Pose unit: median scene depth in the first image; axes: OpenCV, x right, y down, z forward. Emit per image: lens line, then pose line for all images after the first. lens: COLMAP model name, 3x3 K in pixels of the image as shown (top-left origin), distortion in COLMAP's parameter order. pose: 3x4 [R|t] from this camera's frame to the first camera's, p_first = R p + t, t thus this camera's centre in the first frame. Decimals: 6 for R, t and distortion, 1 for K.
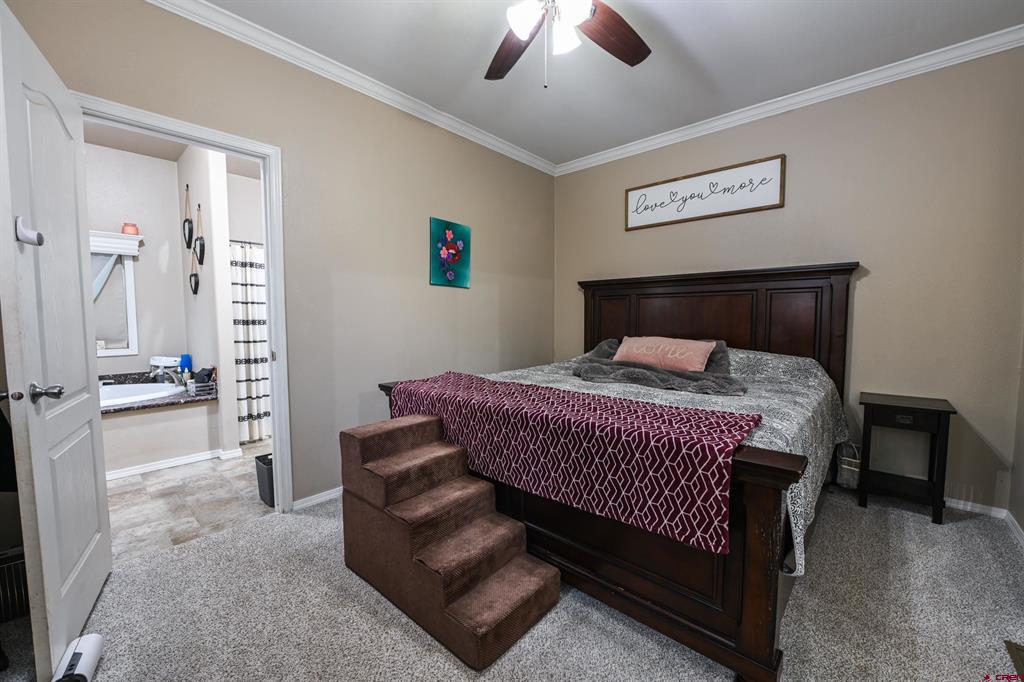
lens RADIAL K [[404.6, 0, 512.2], [0, 404.6, 342.4], [0, 0, 1]] dist [-0.009322, -0.000030]
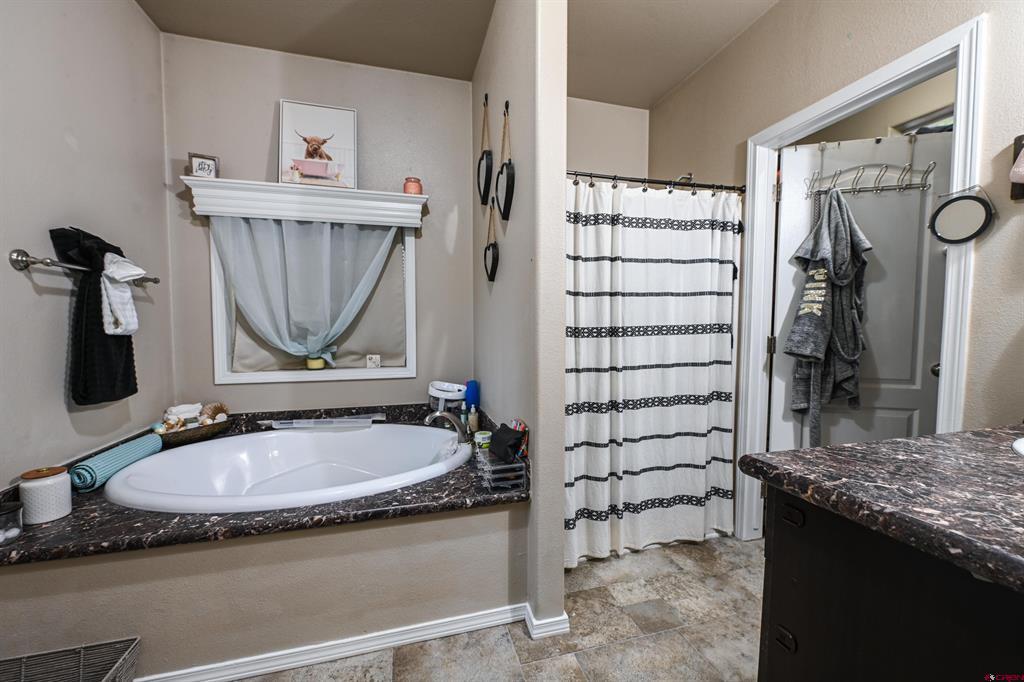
lens RADIAL K [[404.6, 0, 512.2], [0, 404.6, 342.4], [0, 0, 1]] dist [-0.009322, -0.000030]
pose [[0.843745, 0.027953, -0.536015, -0.459011], [-0.036864, 0.999303, -0.005914, -0.031293], [0.535476, 0.024750, 0.844188, 0.540965]]
